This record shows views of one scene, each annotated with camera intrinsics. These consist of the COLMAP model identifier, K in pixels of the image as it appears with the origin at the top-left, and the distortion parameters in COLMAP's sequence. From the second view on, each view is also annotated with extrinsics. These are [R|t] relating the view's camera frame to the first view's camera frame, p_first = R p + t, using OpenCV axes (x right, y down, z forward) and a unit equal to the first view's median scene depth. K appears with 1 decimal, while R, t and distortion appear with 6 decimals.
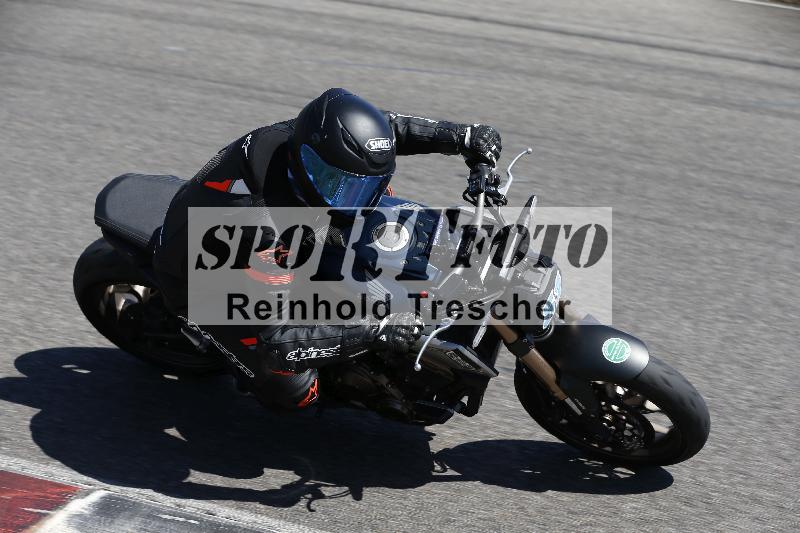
lens RADIAL K [[2407.2, 0, 400.0], [0, 2407.2, 266.5], [0, 0, 1]] dist [-0.169110, -0.812250]
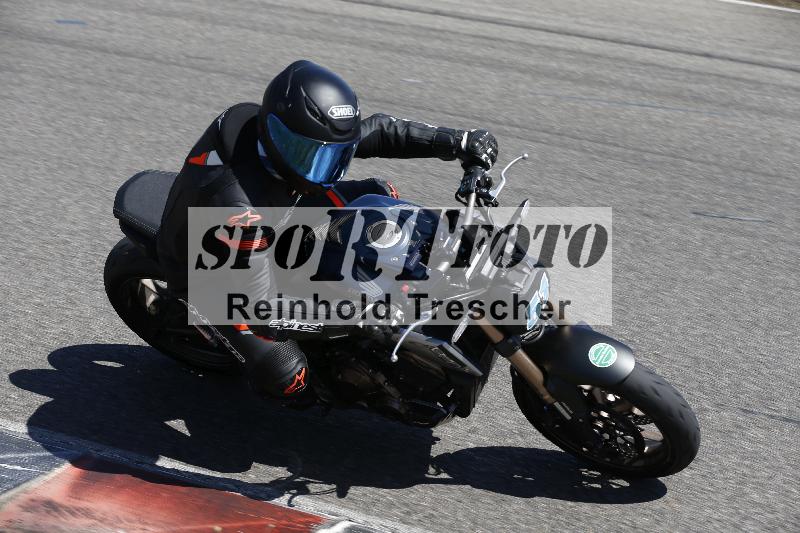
lens RADIAL K [[2407.2, 0, 400.0], [0, 2407.2, 266.5], [0, 0, 1]] dist [-0.169110, -0.812250]
pose [[0.989456, 0.024671, -0.142718, 0.142953], [-0.027632, 0.999441, -0.018808, 0.018724], [0.142174, 0.022553, 0.989585, 0.010668]]
